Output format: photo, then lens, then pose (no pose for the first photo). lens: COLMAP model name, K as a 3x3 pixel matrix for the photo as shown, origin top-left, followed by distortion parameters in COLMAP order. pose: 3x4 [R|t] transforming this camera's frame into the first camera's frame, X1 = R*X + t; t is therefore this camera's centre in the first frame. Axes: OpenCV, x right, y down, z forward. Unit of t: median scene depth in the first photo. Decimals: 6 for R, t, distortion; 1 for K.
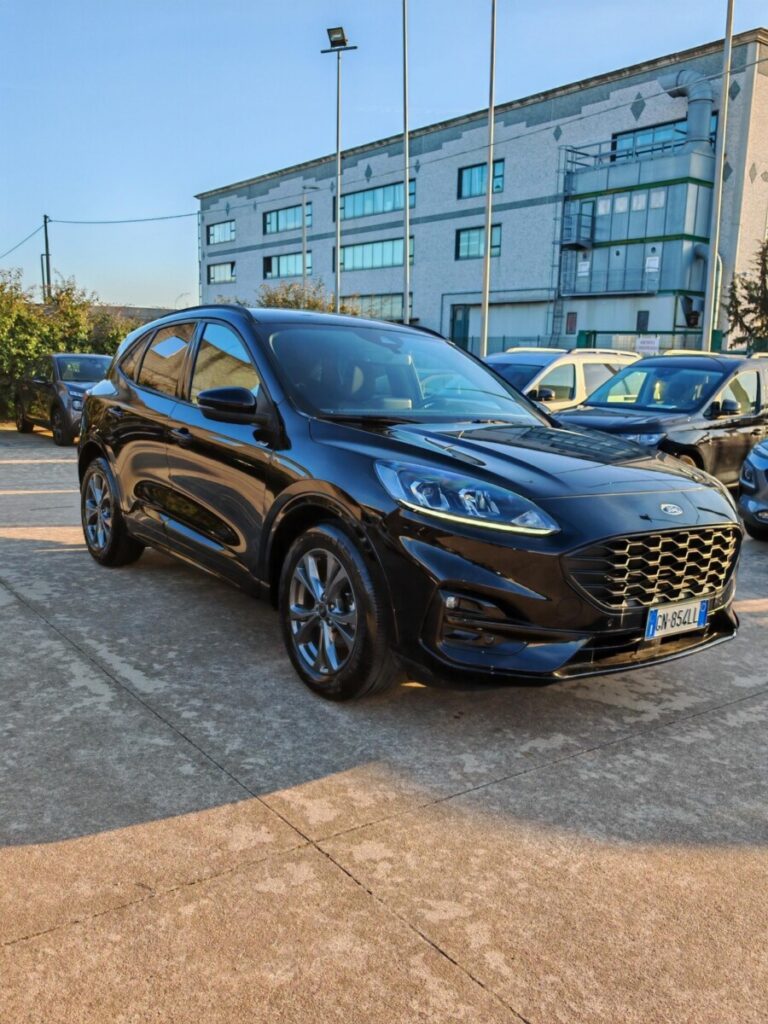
lens RADIAL K [[828.5, 0, 384.0], [0, 828.5, 512.0], [0, 0, 1]] dist [0.005768, -0.050431]
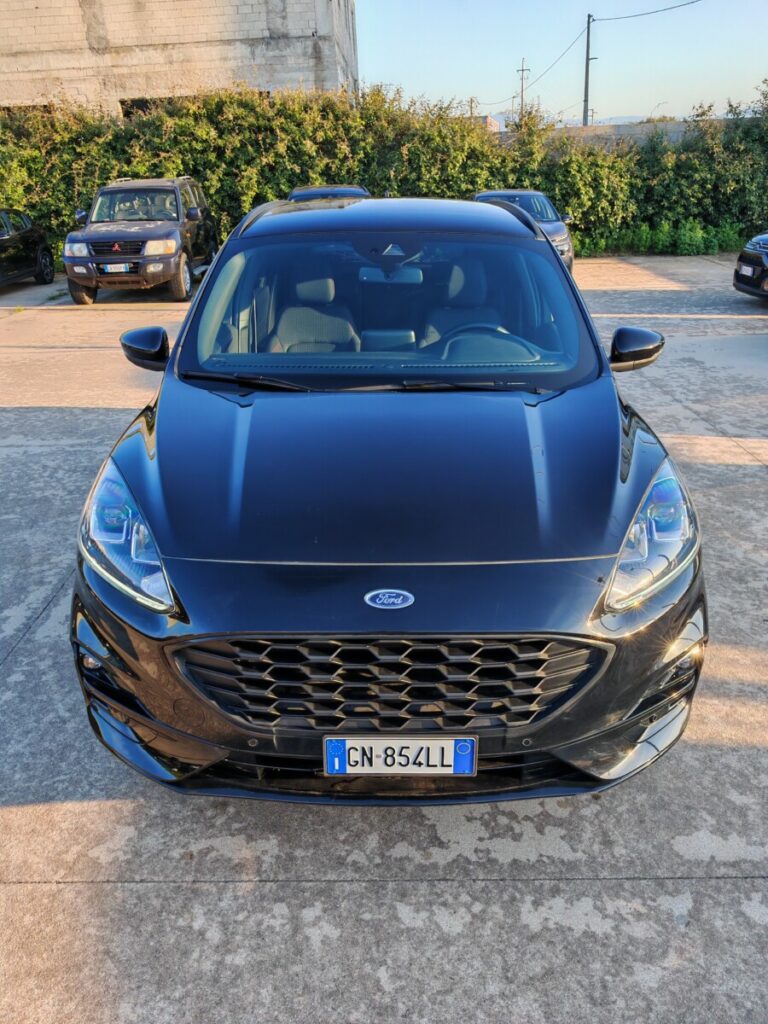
lens RADIAL K [[834.3, 0, 384.0], [0, 834.3, 512.0], [0, 0, 1]] dist [-0.007693, 0.007209]
pose [[0.811222, 0.171616, -0.558987, 0.603149], [-0.051184, 0.973132, 0.224485, -0.185042], [0.582494, -0.153496, 0.798210, 0.435171]]
